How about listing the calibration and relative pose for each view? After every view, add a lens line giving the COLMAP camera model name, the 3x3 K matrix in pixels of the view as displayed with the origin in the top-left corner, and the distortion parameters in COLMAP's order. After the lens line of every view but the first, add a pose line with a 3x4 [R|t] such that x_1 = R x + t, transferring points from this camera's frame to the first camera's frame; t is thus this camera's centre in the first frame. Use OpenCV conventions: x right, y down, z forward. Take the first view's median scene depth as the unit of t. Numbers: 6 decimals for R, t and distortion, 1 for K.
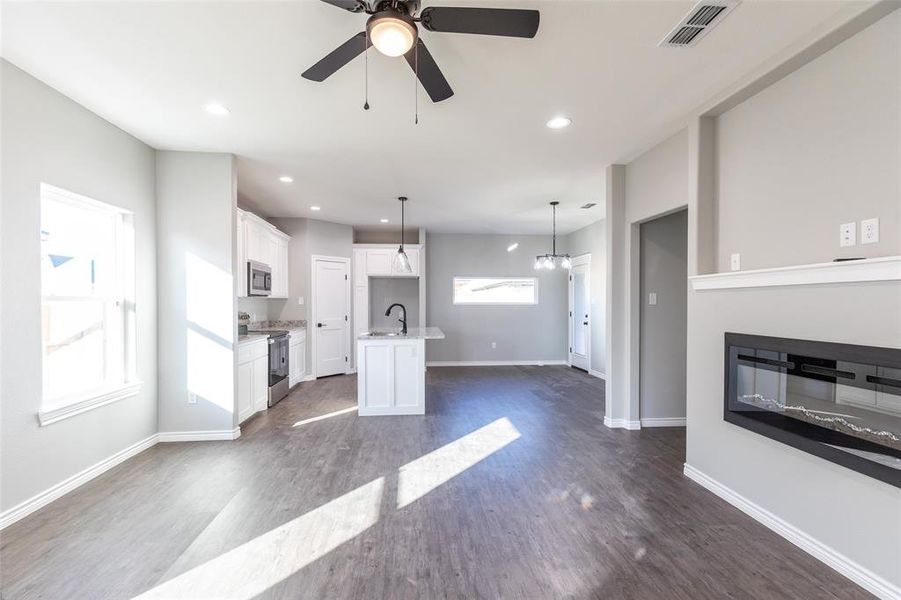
lens RADIAL K [[401.7, 0, 447.0], [0, 401.7, 302.2], [0, 0, 1]] dist [0.003274, 0.000083]
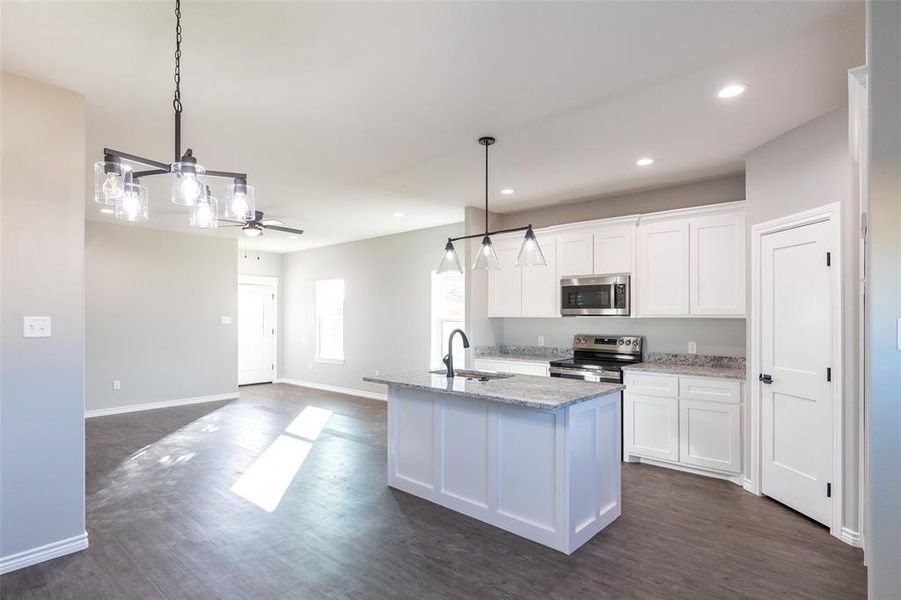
lens RADIAL K [[461.6, 0, 445.9], [0, 461.6, 315.0], [0, 0, 1]] dist [0.003538, 0.000144]
pose [[-0.728957, 0.000906, -0.684559, 0.406218], [0.001959, 0.999998, -0.000763, -0.019304], [0.684557, -0.001897, -0.728957, 1.579036]]
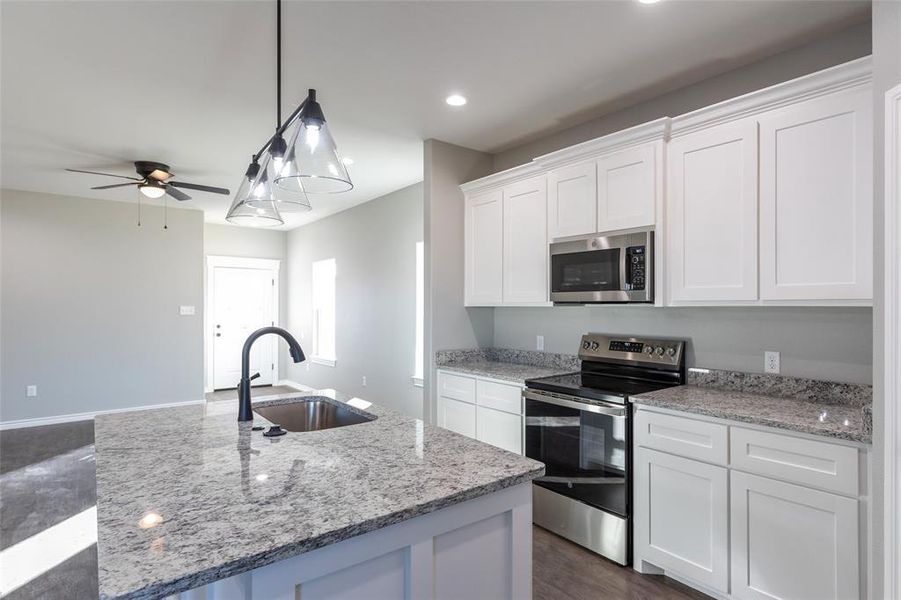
lens RADIAL K [[480.7, 0, 490.1], [0, 480.7, 305.0], [0, 0, 1]] dist [-0.000541, -0.000436]
pose [[-0.816197, 0.001670, -0.577771, -0.044151], [0.003338, 0.999993, -0.001826, -0.014805], [0.577764, -0.003420, -0.816197, 1.488006]]
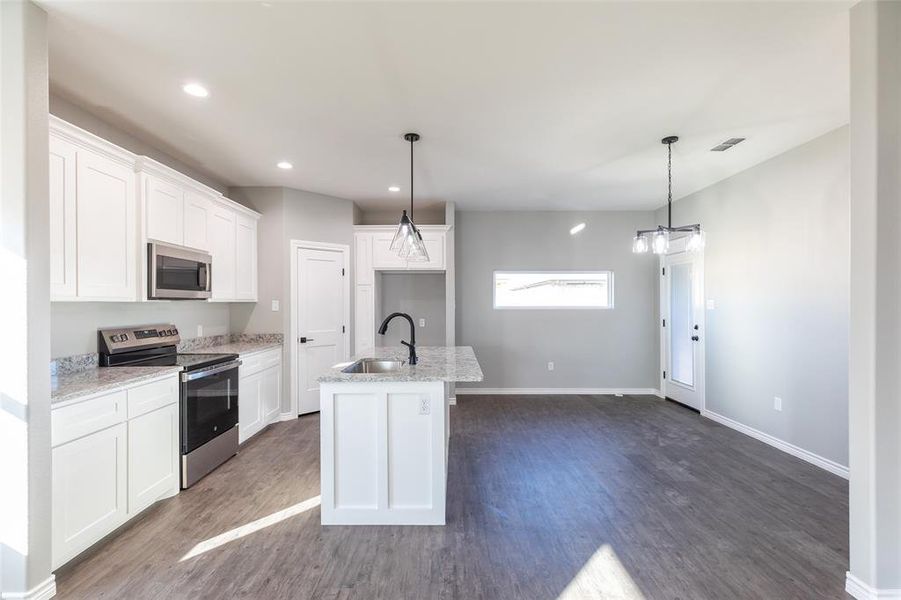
lens RADIAL K [[403.7, 0, 446.3], [0, 403.7, 300.8], [0, 0, 1]] dist [0.002192, -0.000150]
pose [[0.995735, -0.001898, -0.092237, -0.004283], [0.001652, 0.999995, -0.002745, -0.012595], [0.092242, 0.002581, 0.995733, 0.448710]]
